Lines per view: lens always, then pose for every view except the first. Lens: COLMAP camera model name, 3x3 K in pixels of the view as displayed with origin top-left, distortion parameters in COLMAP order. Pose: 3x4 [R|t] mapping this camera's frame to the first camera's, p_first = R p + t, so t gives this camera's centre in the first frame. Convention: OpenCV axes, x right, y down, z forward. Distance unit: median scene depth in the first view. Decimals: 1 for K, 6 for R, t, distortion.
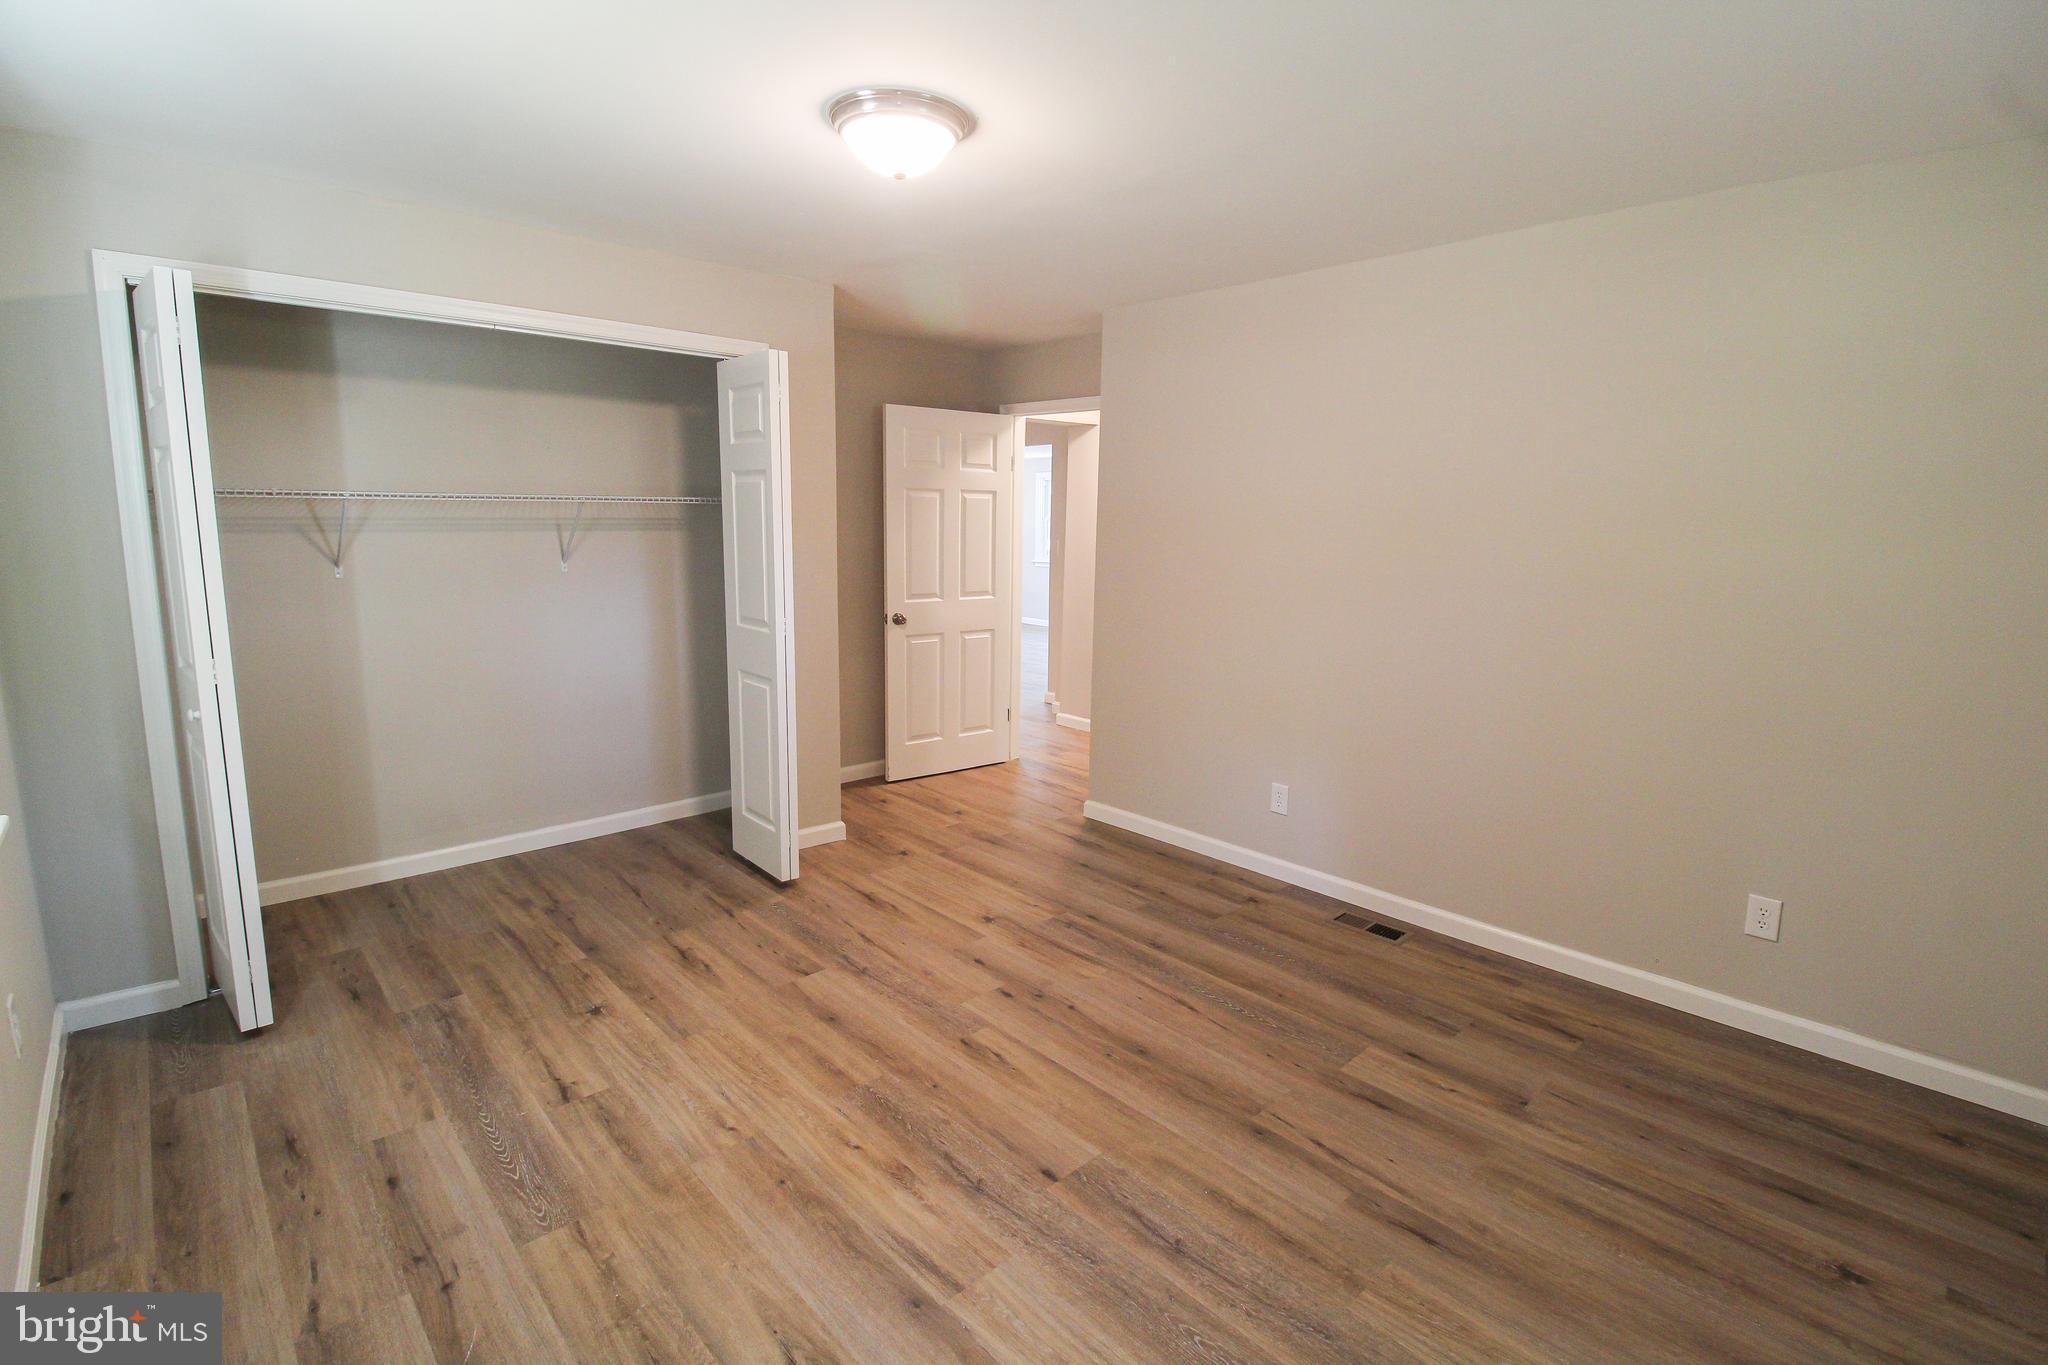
lens RADIAL K [[944.8, 0, 1026.1], [0, 944.8, 667.8], [0, 0, 1]] dist [-0.001193, -0.012223]
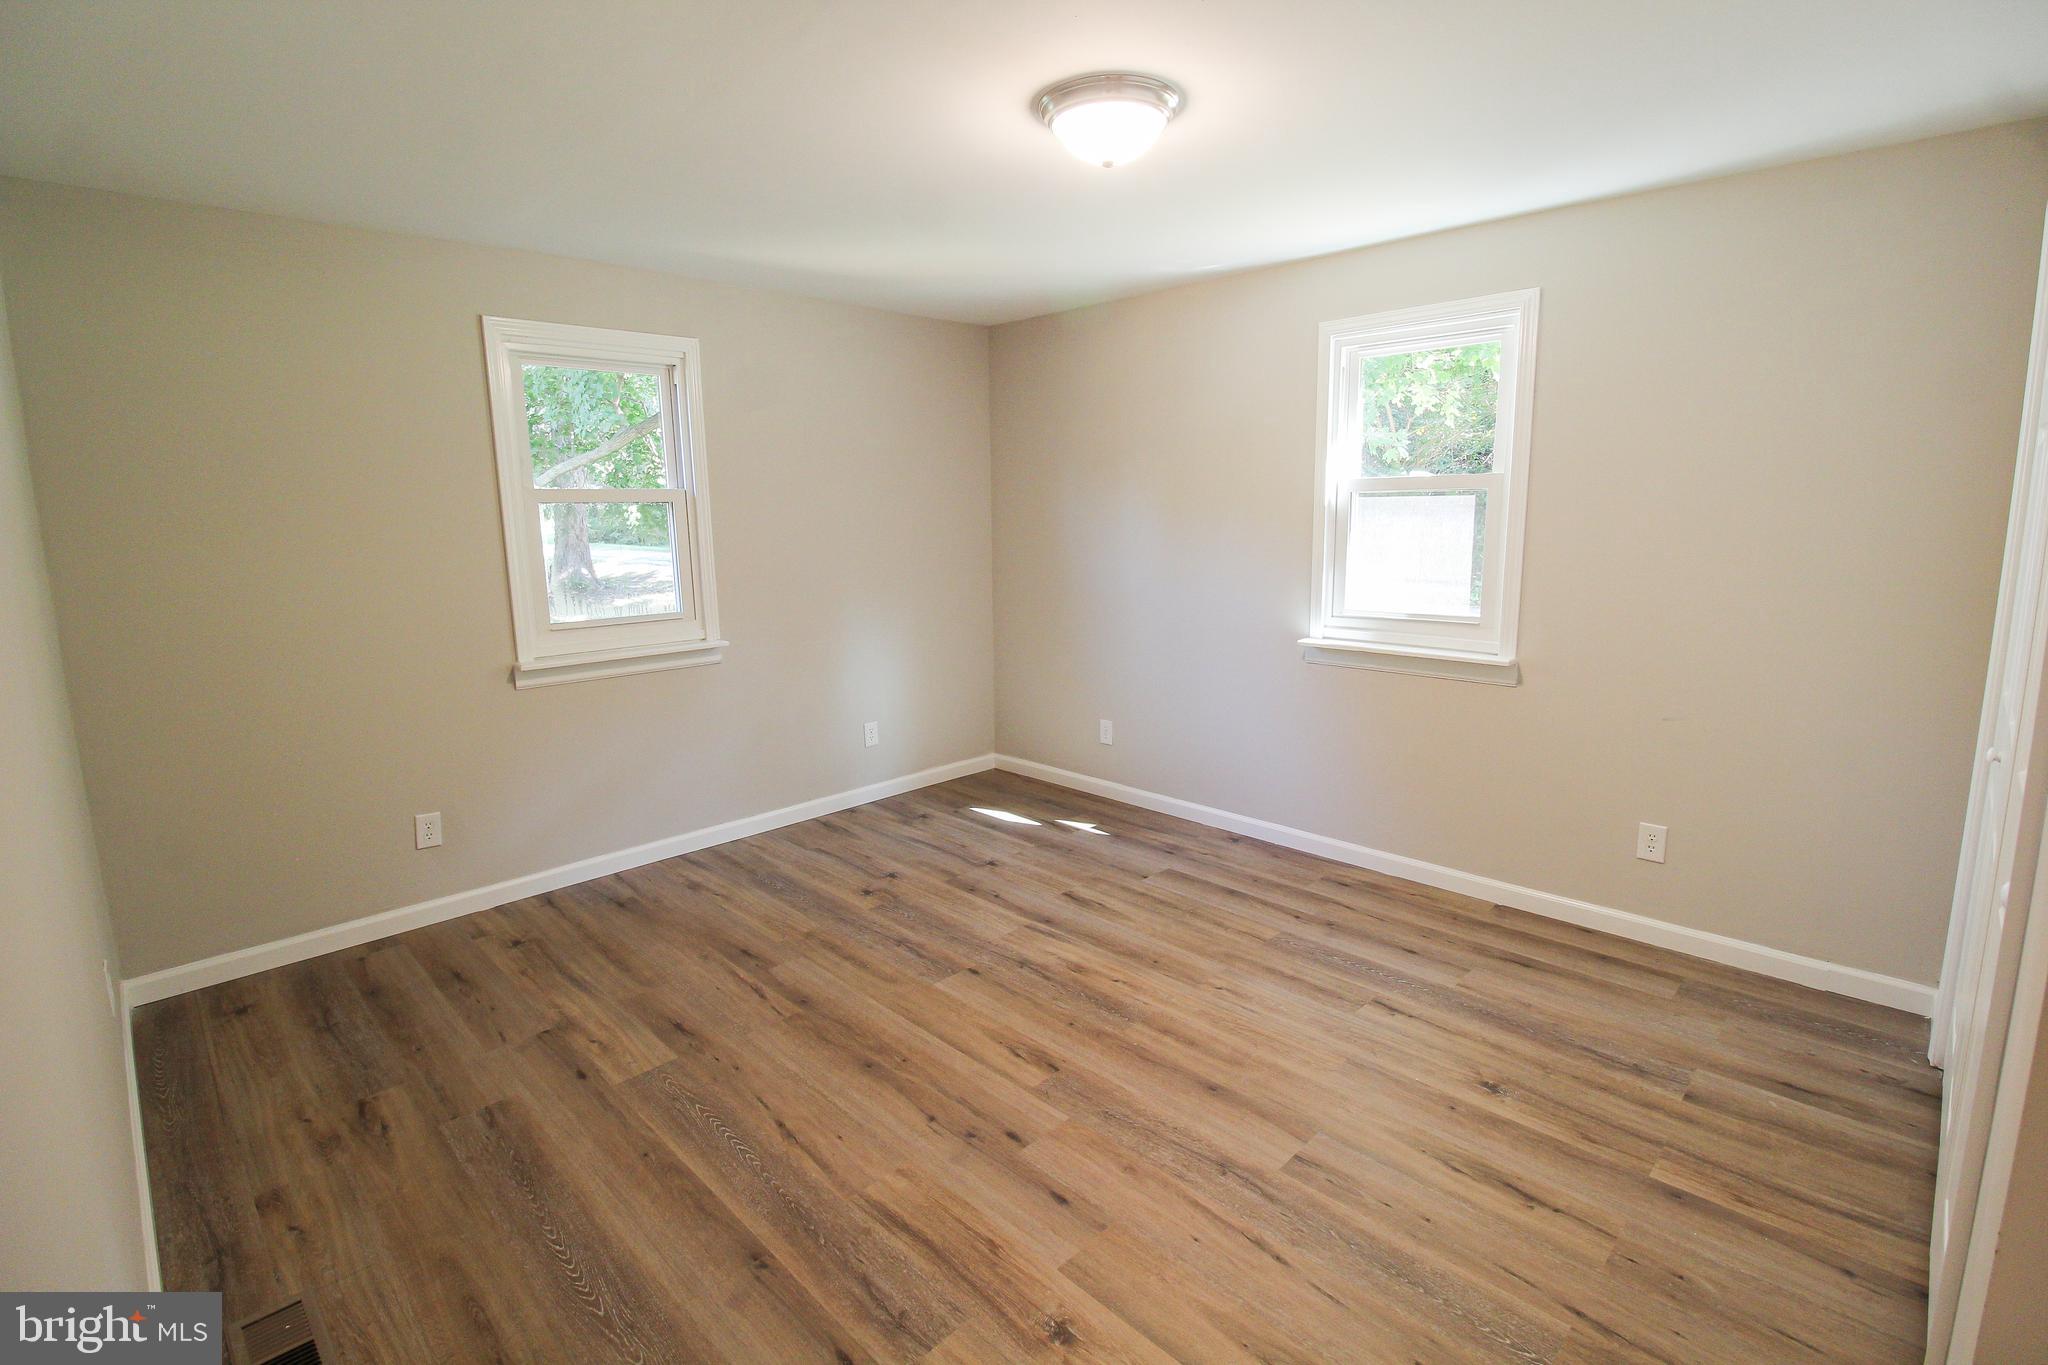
lens RADIAL K [[944.8, 0, 1025.4], [0, 944.8, 673.4], [0, 0, 1]] dist [-0.001193, -0.012223]
pose [[-0.999508, 0.004665, -0.031021, -0.009100], [-0.005648, 0.945963, 0.324225, -0.274087], [0.030857, 0.324240, -0.945471, 1.717258]]
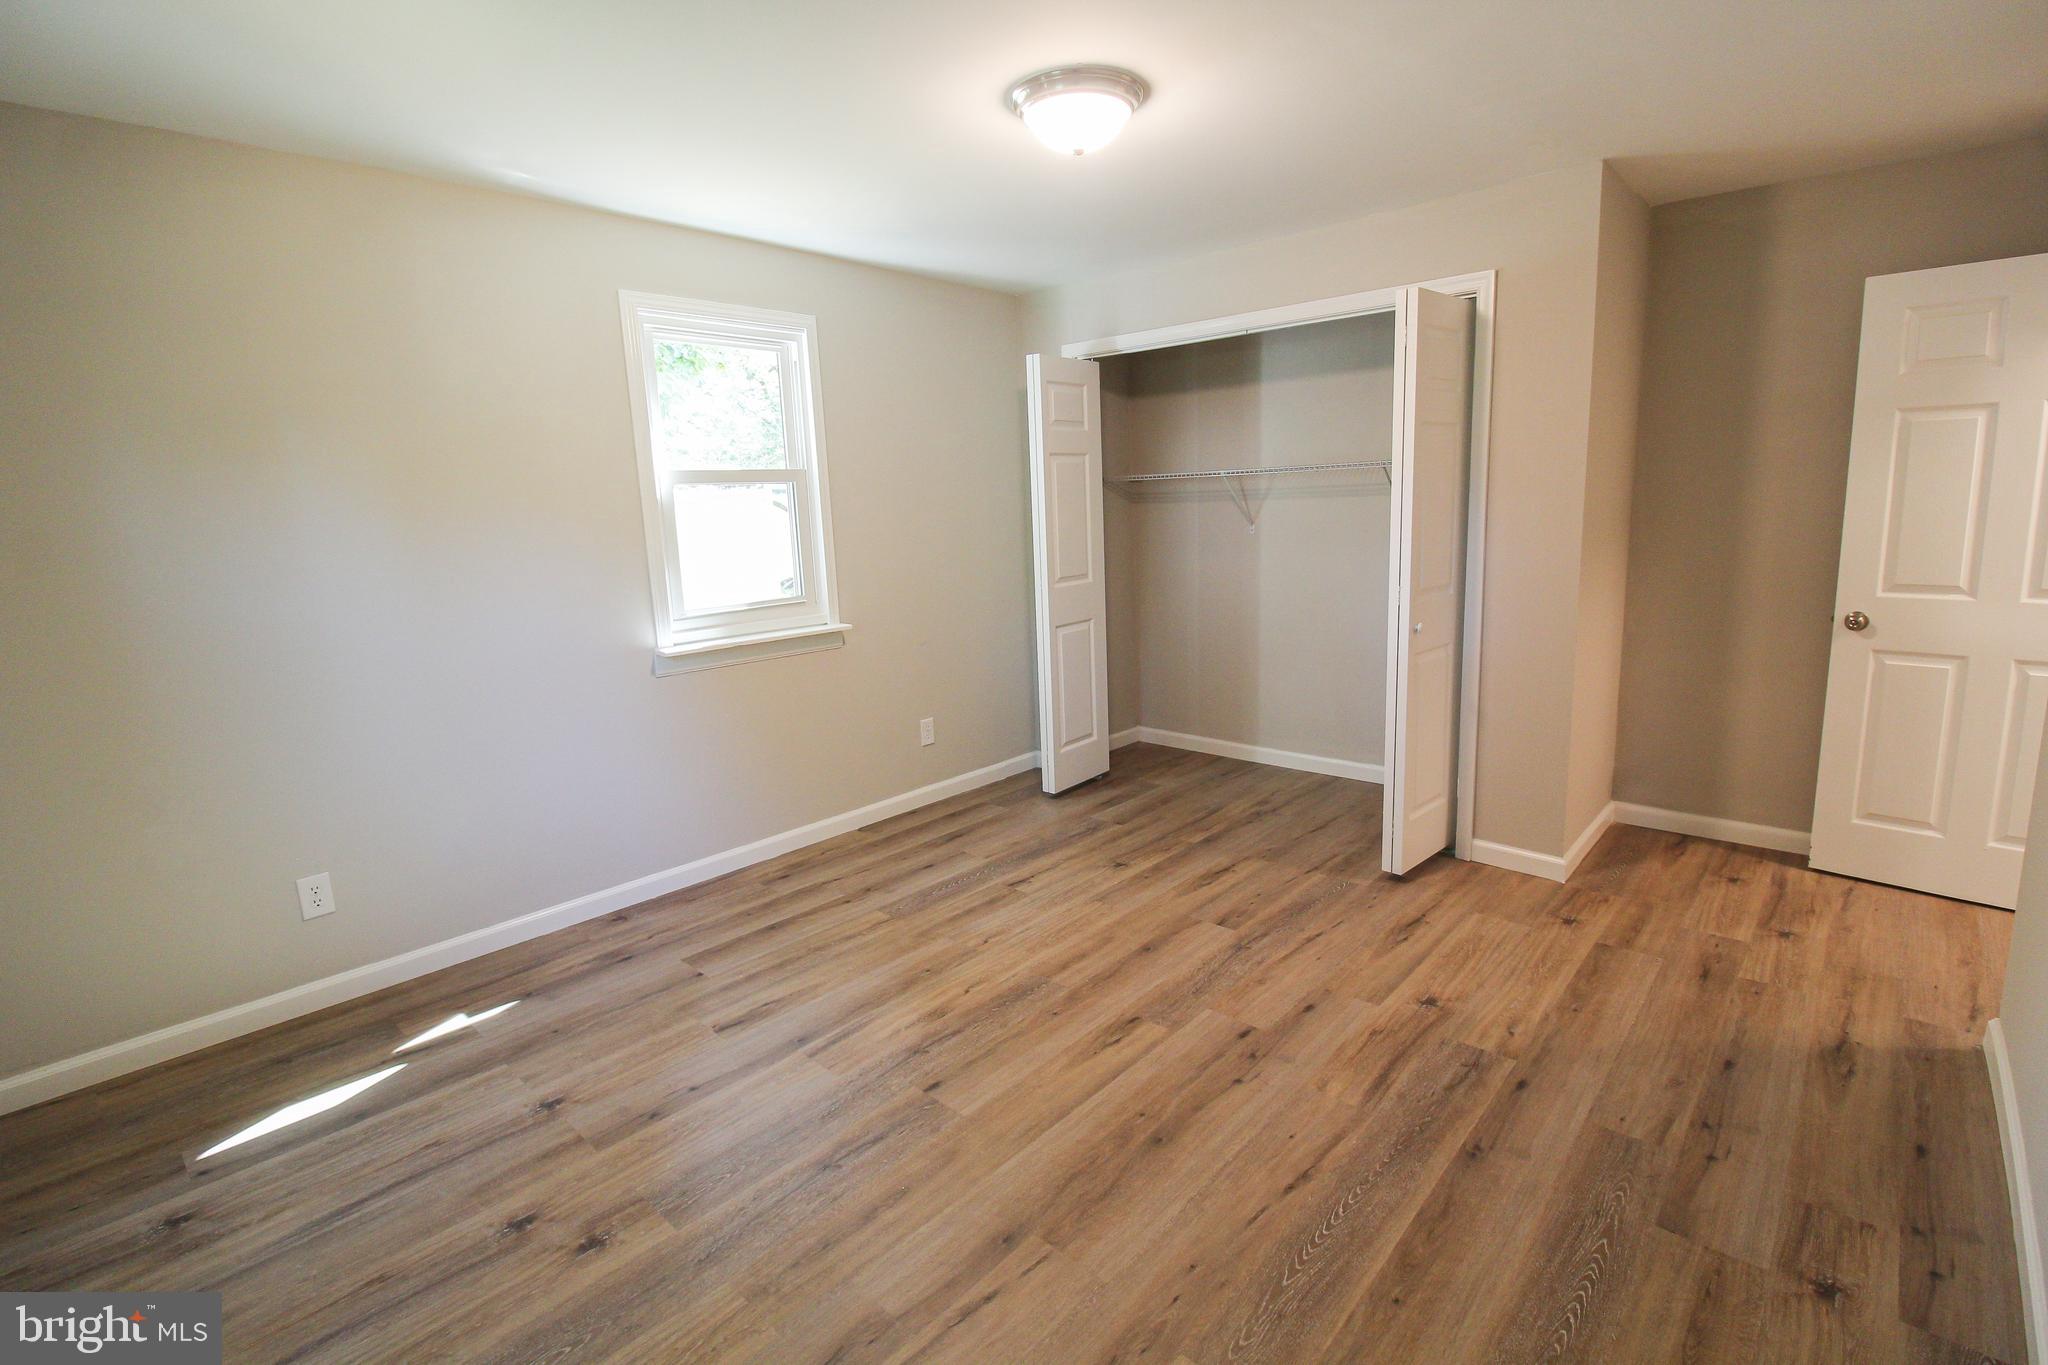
lens RADIAL K [[944.8, 0, 1050.5], [0, 944.8, 668.0], [0, 0, 1]] dist [-0.001193, -0.012223]
pose [[0.091800, 0.158087, -0.983149, 0.804283], [-0.121380, 0.981732, 0.146525, -0.088735], [0.988352, 0.105884, 0.109312, 0.750128]]
